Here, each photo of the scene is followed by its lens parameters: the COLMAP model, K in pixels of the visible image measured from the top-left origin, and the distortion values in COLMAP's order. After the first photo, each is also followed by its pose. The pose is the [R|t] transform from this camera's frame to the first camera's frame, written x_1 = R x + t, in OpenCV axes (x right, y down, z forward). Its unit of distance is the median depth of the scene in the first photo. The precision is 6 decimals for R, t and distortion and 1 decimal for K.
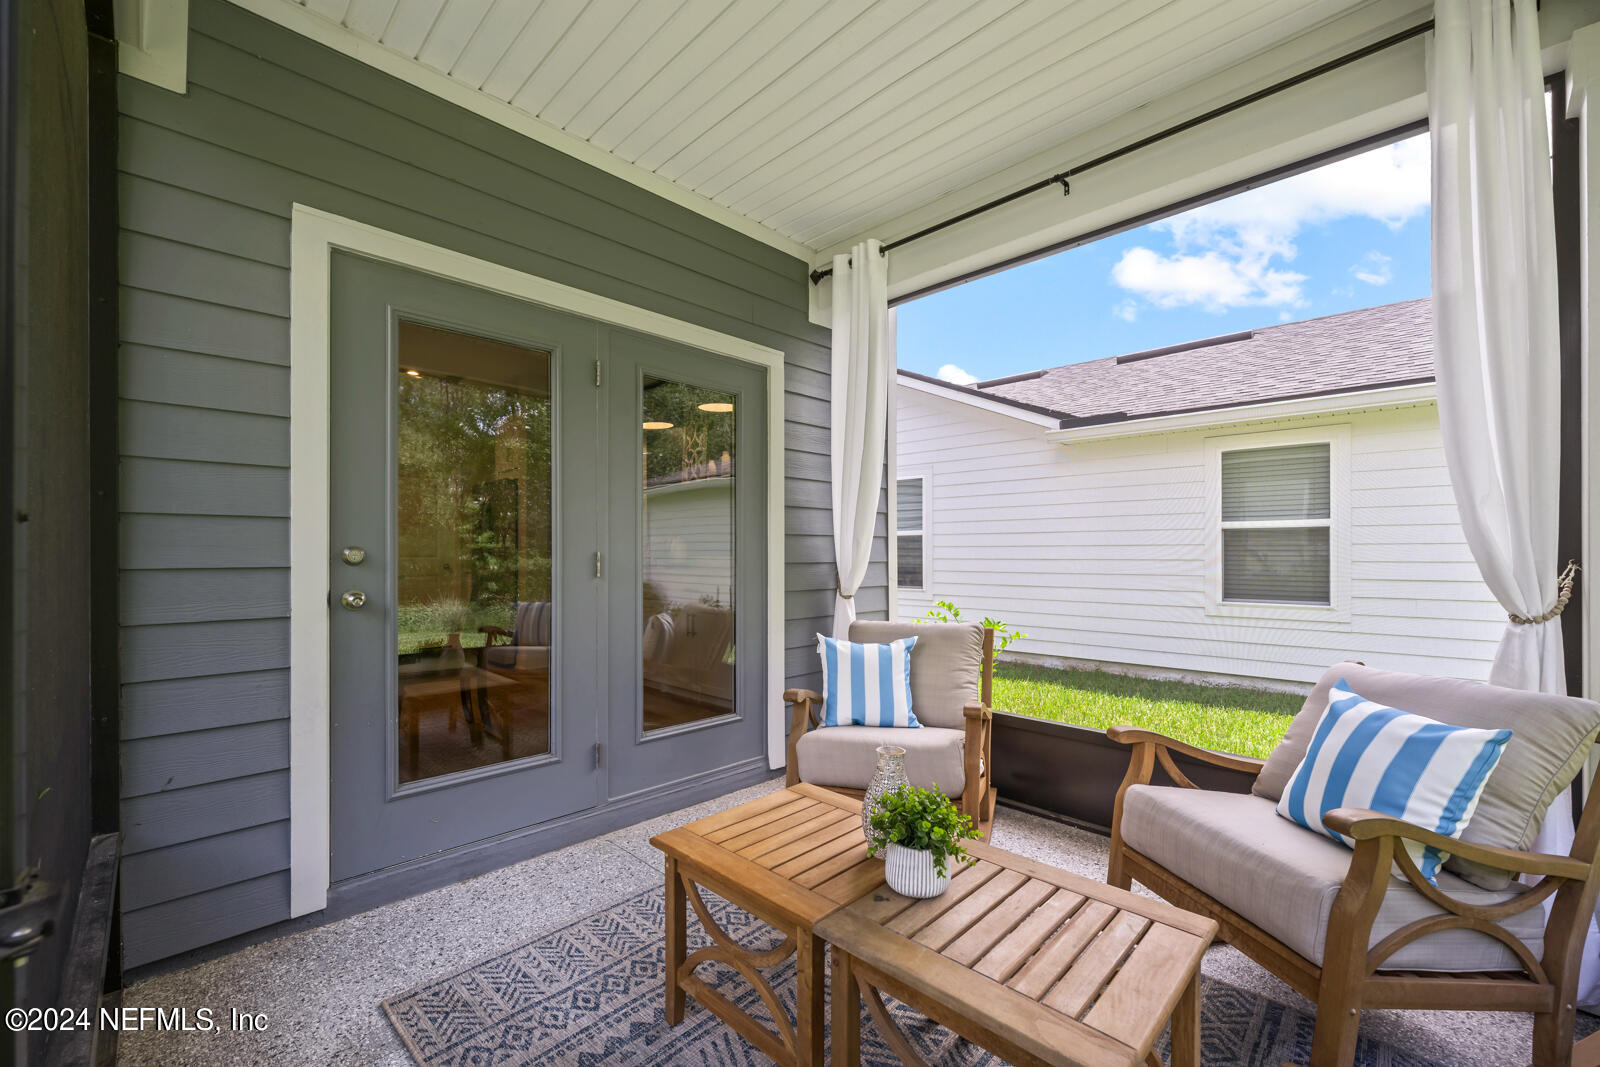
lens RADIAL K [[648.9, 0, 795.4], [0, 648.9, 561.6], [0, 0, 1]] dist [-0.001266, -0.000029]
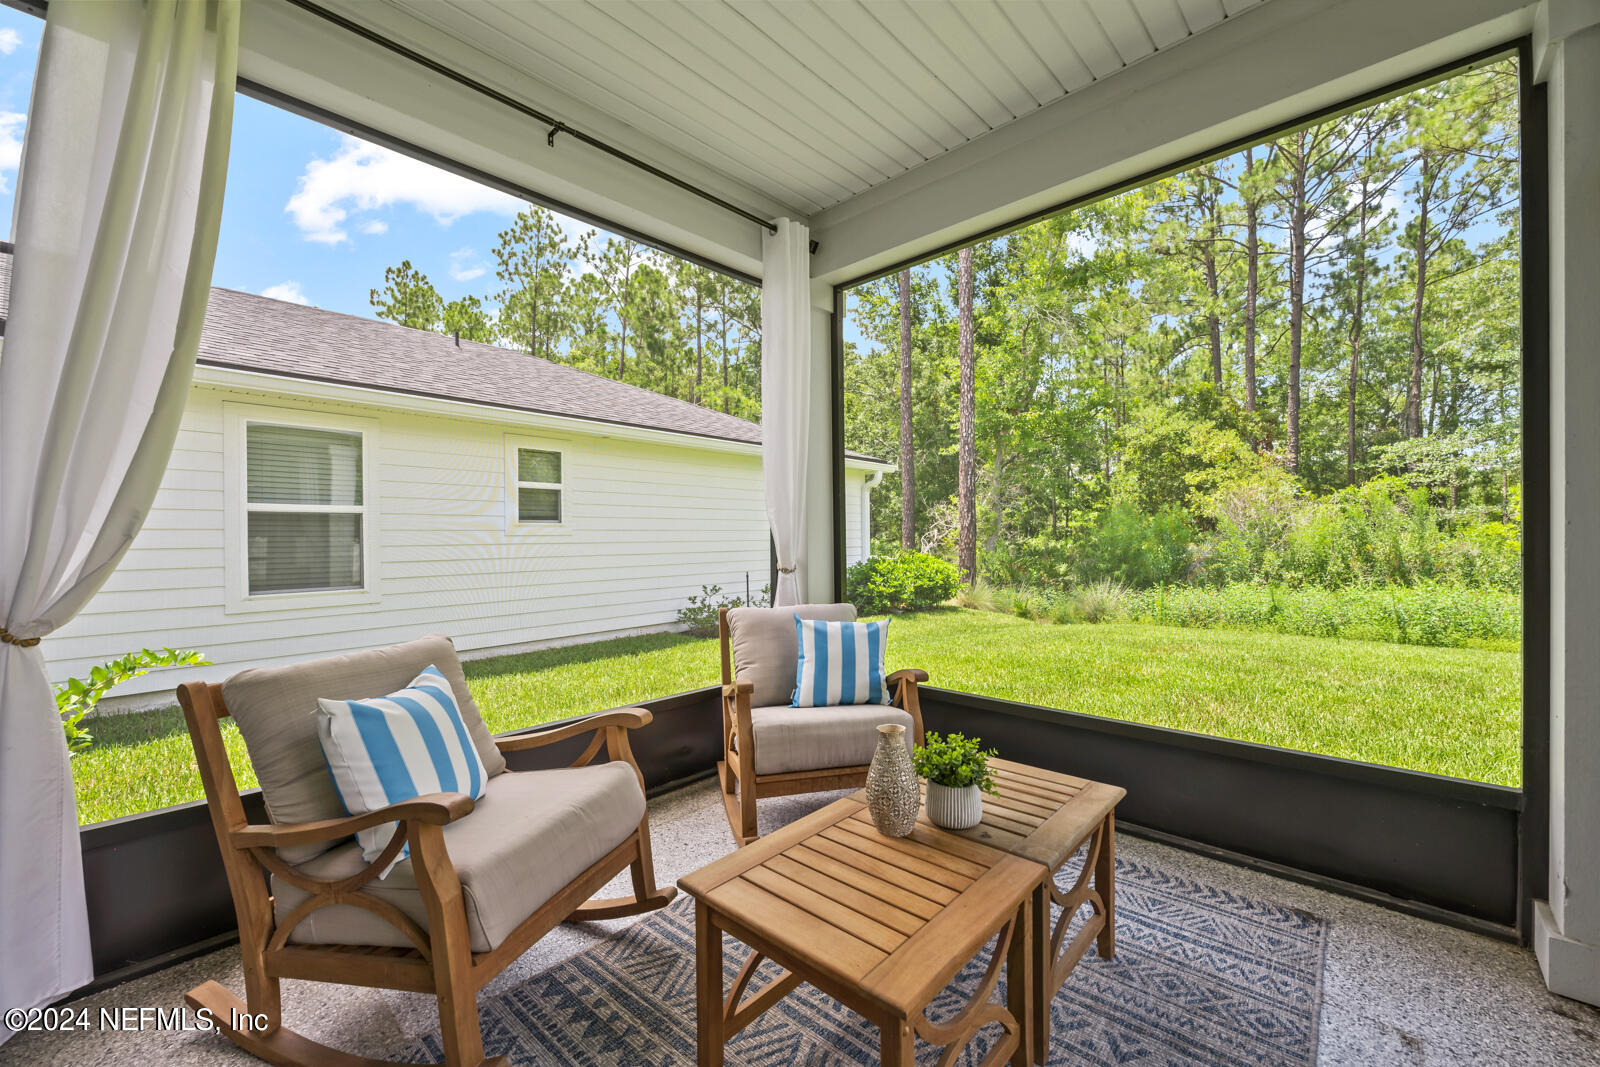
lens RADIAL K [[645.0, 0, 810.1], [0, 645.0, 555.1], [0, 0, 1]] dist [-0.003114, 0.000165]
pose [[-0.039171, -0.026737, 0.998875, -0.248286], [0.020135, 0.999418, 0.027541, -0.001067], [-0.999030, 0.021191, -0.038610, 0.312799]]
